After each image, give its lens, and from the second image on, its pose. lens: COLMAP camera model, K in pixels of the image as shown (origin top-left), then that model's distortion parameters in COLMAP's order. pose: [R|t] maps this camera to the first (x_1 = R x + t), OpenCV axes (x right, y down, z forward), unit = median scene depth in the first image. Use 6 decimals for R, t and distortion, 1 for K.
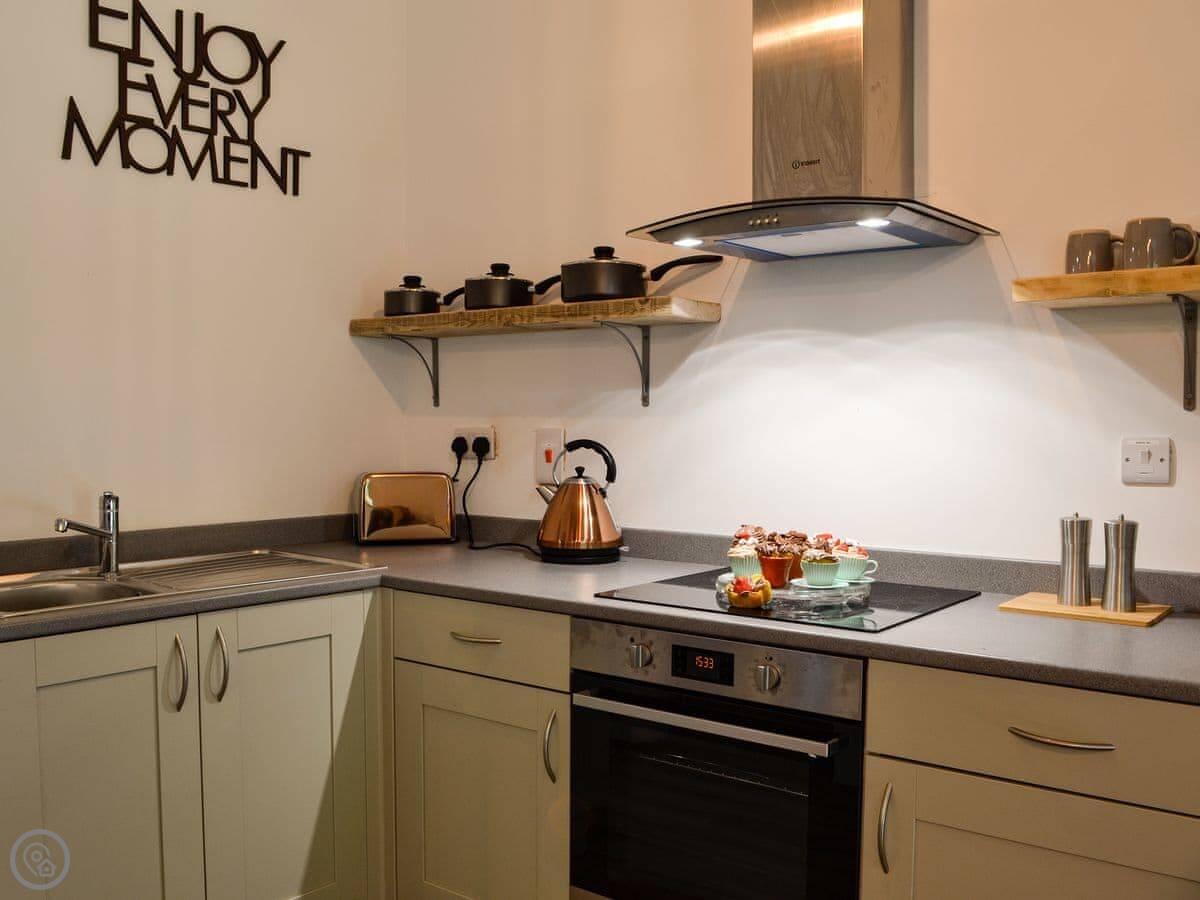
lens RADIAL K [[1215.6, 0, 600.0], [0, 1215.6, 450.0], [0, 0, 1]] dist [-0.064189, 0.019477]
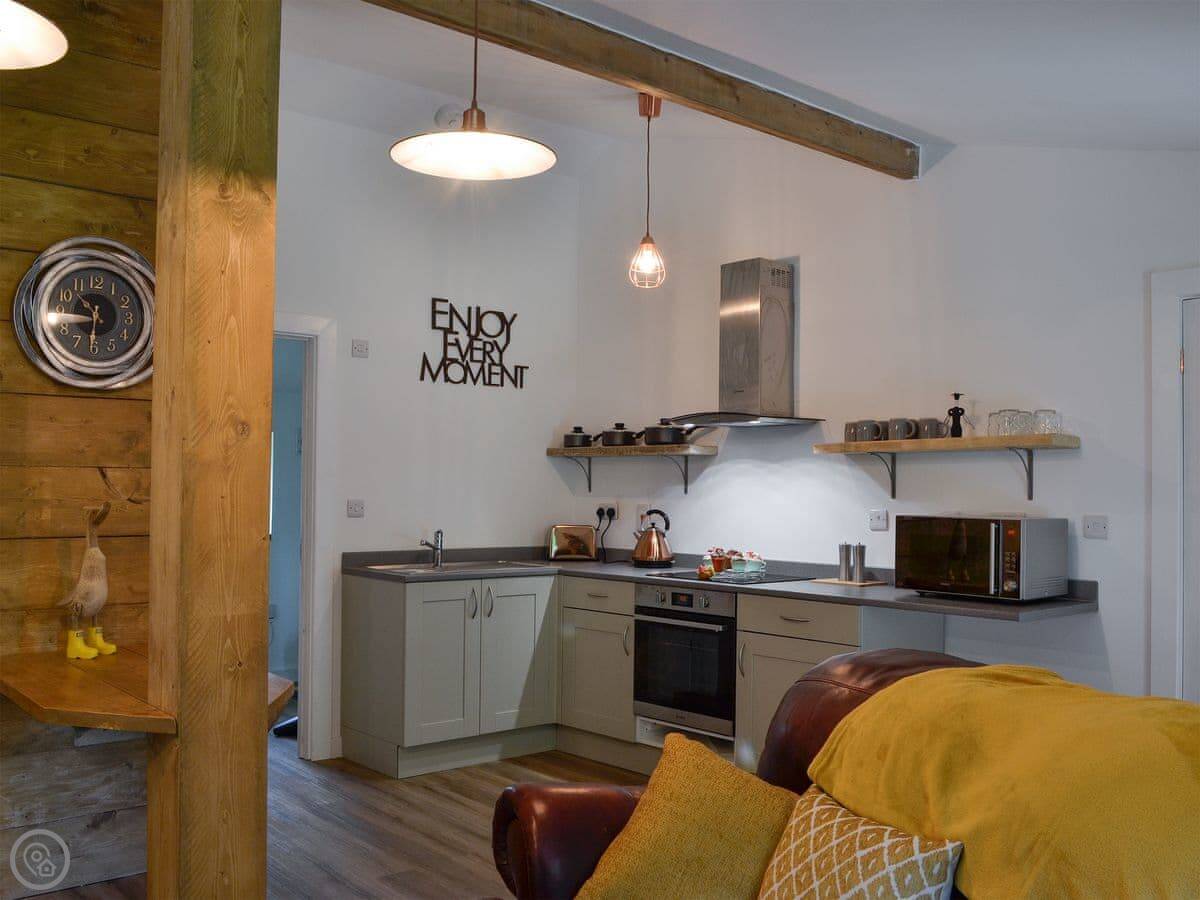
lens RADIAL K [[1215.6, 0, 600.0], [0, 1215.6, 450.0], [0, 0, 1]] dist [-0.064189, 0.019477]
pose [[0.986873, 0.004425, -0.161436, 0.230855], [-0.014617, 0.997969, -0.062000, 0.020112], [0.160833, 0.063546, 0.984934, -1.087971]]
